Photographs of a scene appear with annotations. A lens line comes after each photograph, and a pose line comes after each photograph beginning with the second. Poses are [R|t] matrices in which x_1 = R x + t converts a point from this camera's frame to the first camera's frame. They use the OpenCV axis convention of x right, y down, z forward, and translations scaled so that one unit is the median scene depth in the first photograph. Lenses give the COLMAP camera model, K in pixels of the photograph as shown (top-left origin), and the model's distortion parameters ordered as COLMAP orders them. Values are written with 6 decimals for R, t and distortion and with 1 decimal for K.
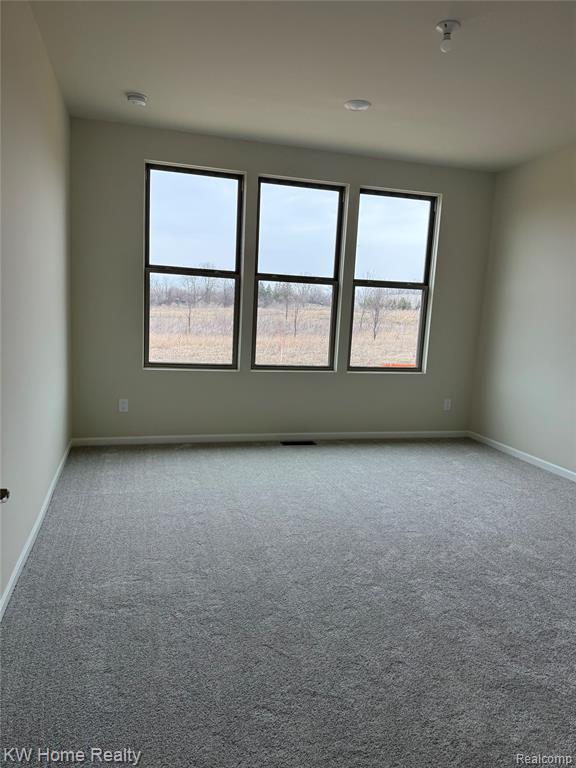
lens RADIAL K [[628.6, 0, 299.6], [0, 628.6, 383.2], [0, 0, 1]] dist [0.115592, 0.002031]
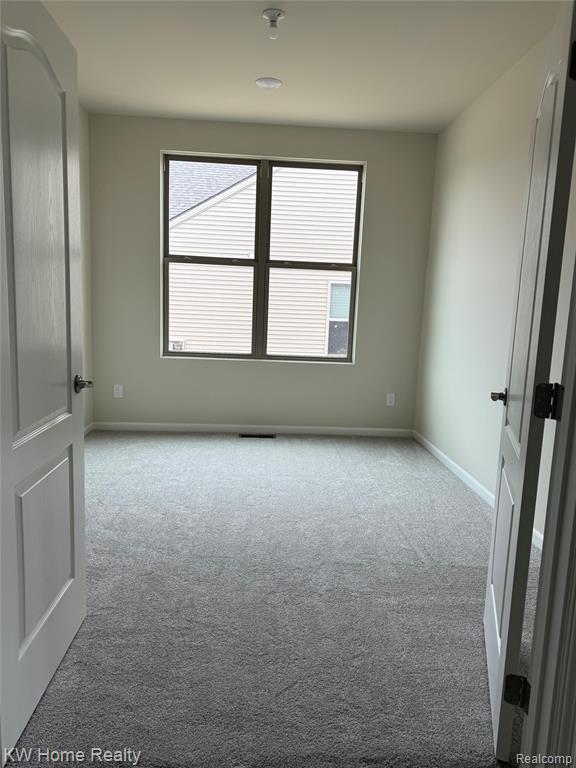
lens RADIAL K [[626.4, 0, 308.1], [0, 626.4, 392.2], [0, 0, 1]] dist [0.075934, 0.002517]
pose [[0.966672, 0.031094, -0.254123, 0.281008], [-0.025685, 0.999368, 0.024578, 0.003588], [0.254727, -0.017232, 0.966860, 0.088013]]
